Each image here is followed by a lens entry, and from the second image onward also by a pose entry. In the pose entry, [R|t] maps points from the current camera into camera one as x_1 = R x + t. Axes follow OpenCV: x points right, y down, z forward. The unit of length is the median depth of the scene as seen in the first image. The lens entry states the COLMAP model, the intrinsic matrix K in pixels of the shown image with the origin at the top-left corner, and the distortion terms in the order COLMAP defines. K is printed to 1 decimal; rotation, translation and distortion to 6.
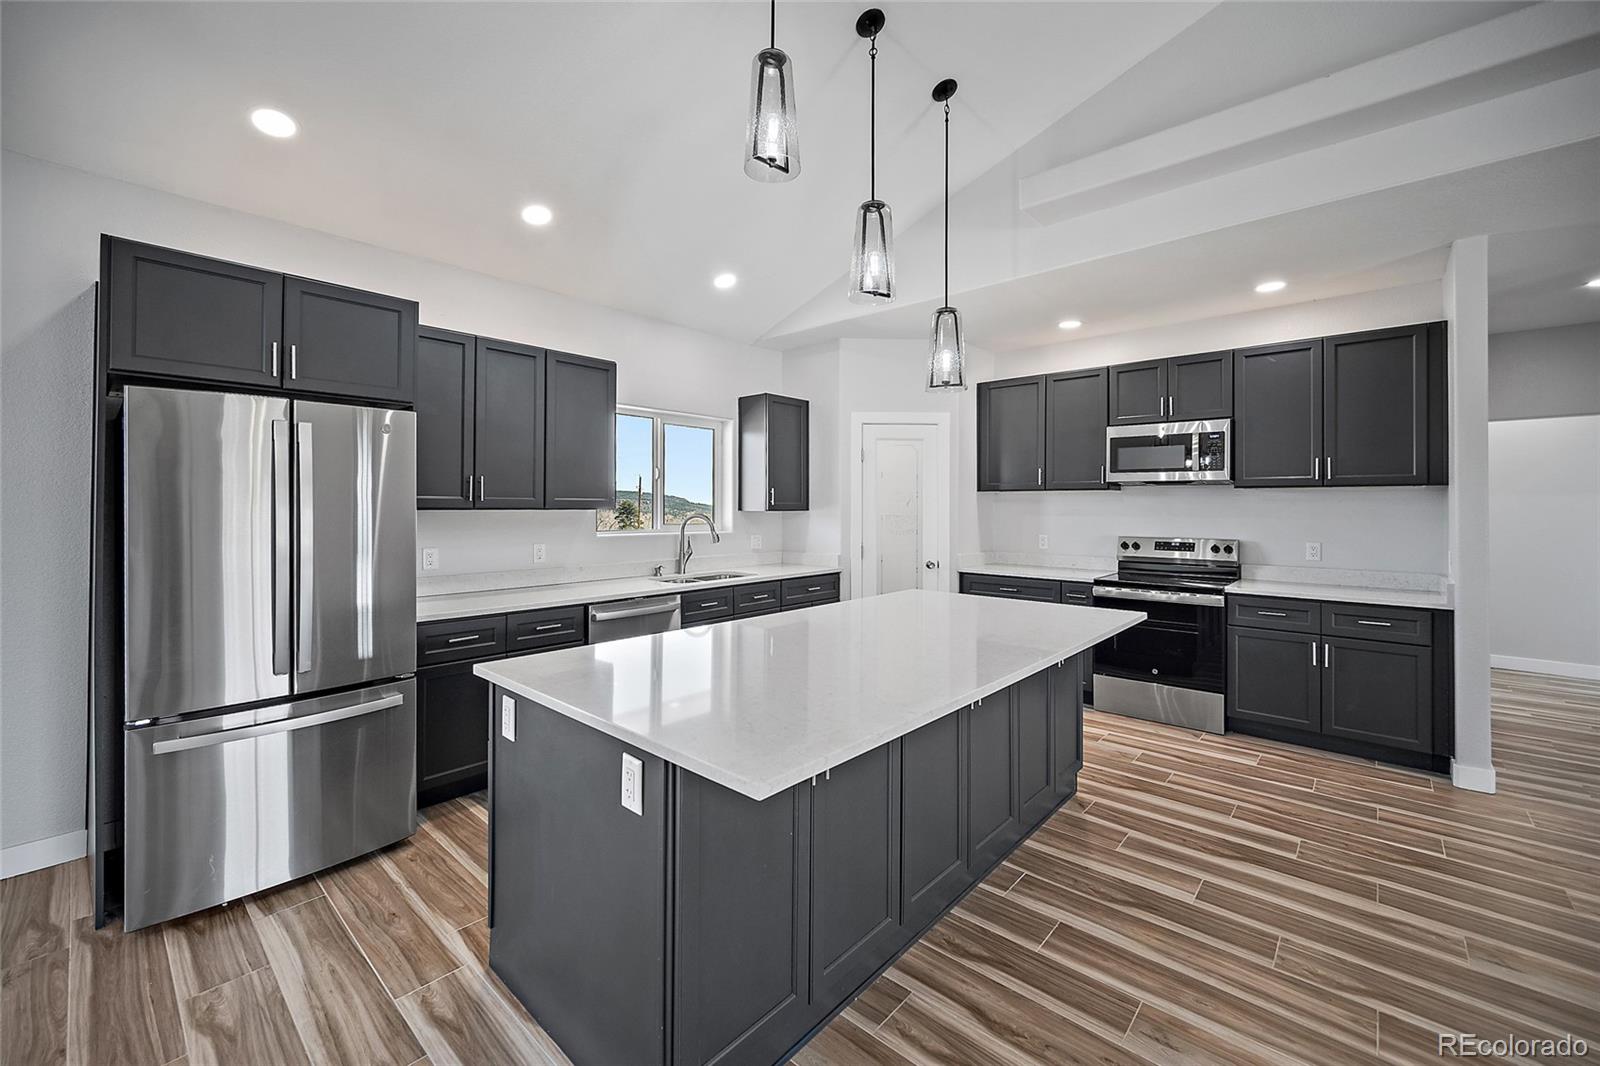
lens RADIAL K [[640.4, 0, 790.4], [0, 640.4, 506.6], [0, 0, 1]] dist [-0.006668, 0.001829]
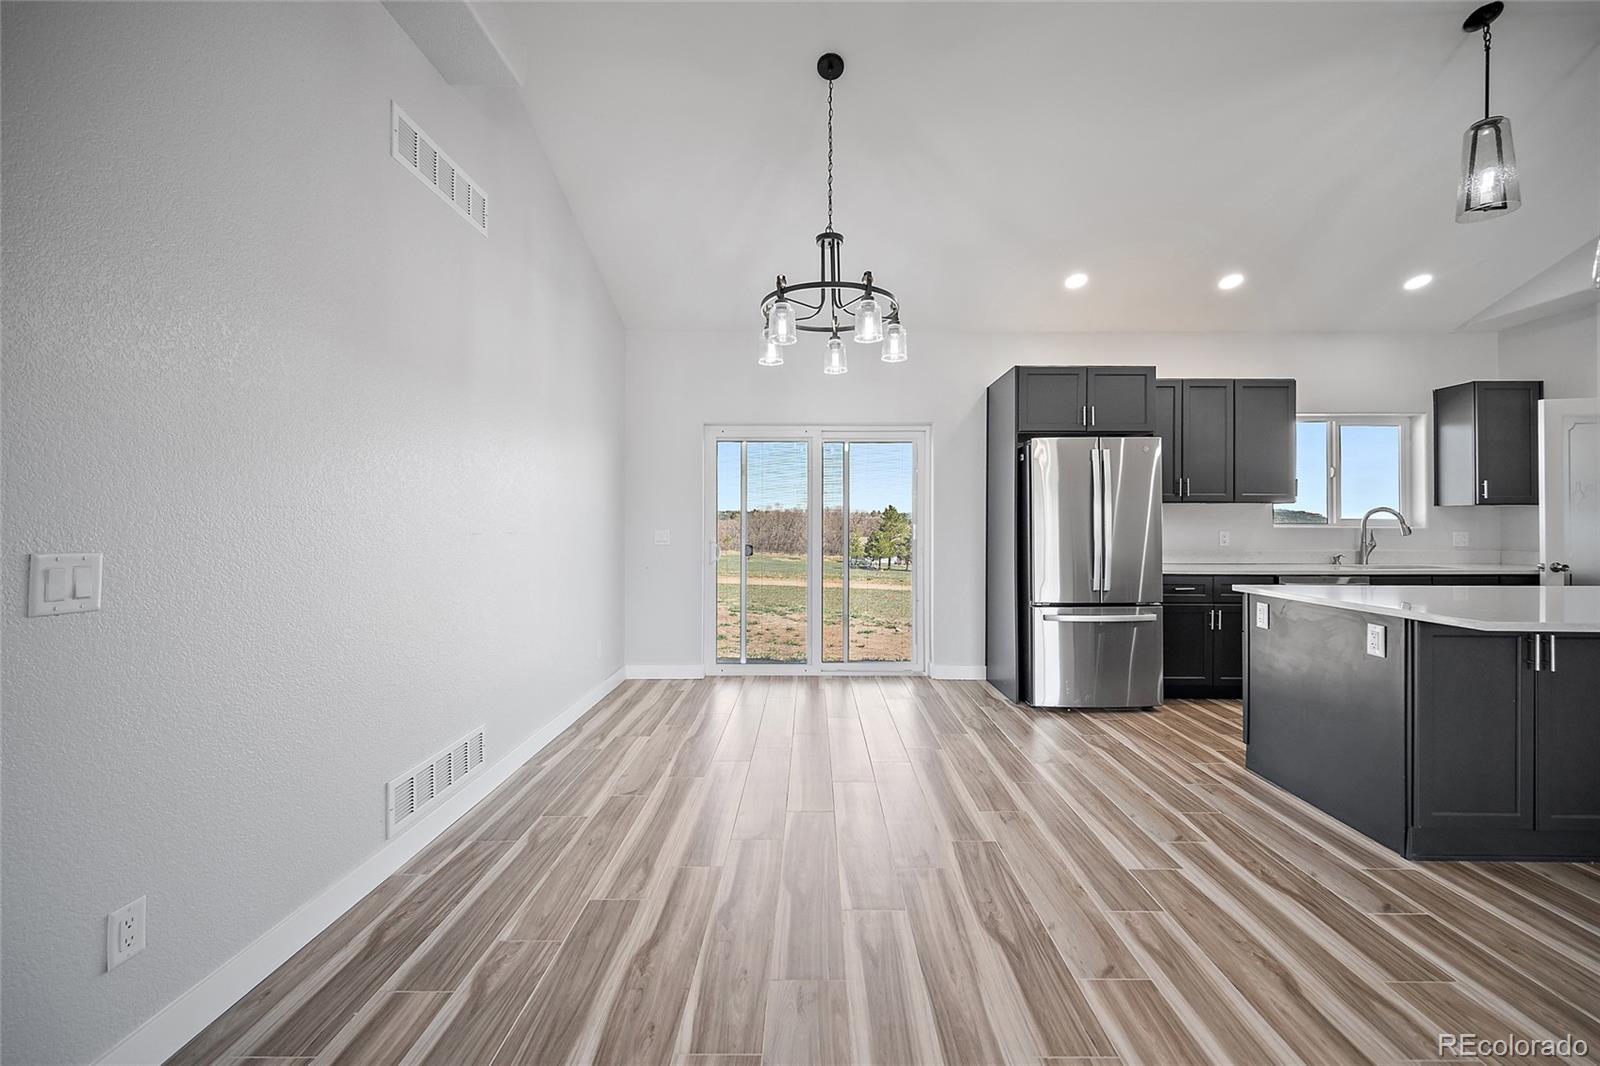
lens RADIAL K [[640.4, 0, 811.2], [0, 640.4, 520.1], [0, 0, 1]] dist [-0.006668, 0.001829]
pose [[0.671373, -0.007170, -0.741085, 0.001197], [0.000248, 0.999955, -0.009449, 0.047956], [0.741119, 0.006160, 0.671345, -0.468497]]
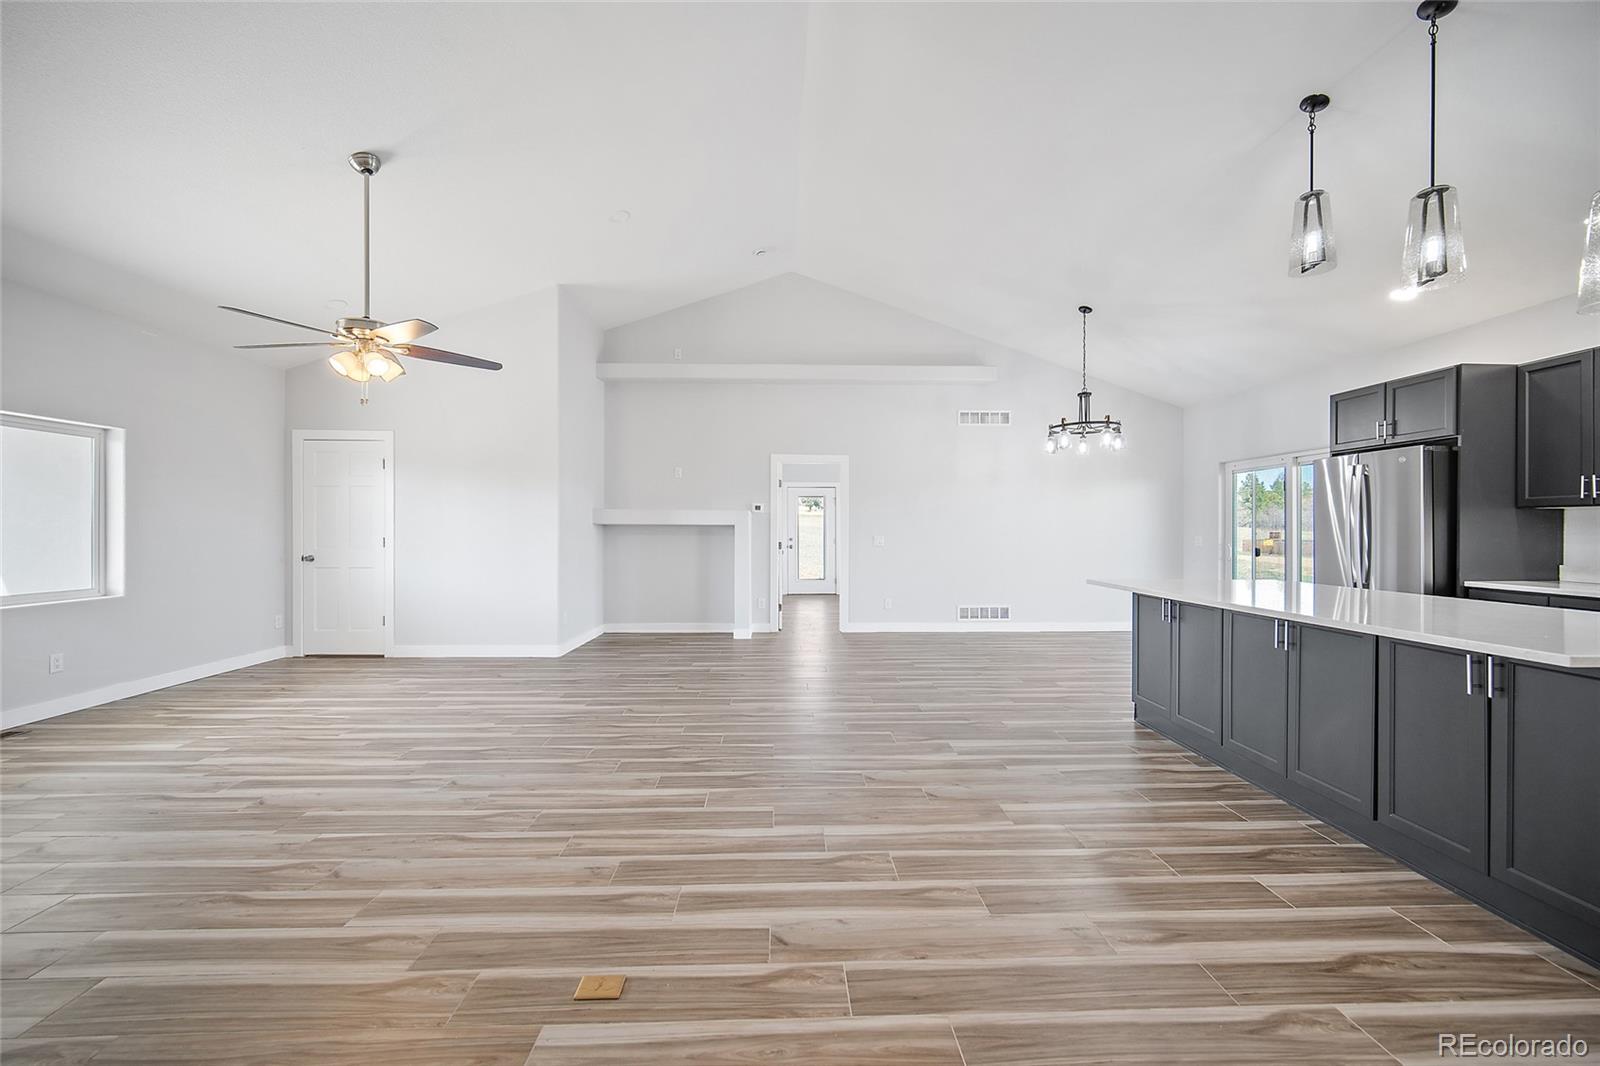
lens RADIAL K [[640.4, 0, 800.6], [0, 640.4, 525.1], [0, 0, 1]] dist [-0.006668, 0.001829]
pose [[-0.714684, -0.012637, -0.699333, 1.062057], [-0.006610, 0.999914, -0.011313, 0.050162], [0.699416, -0.003463, -0.714706, 0.704758]]
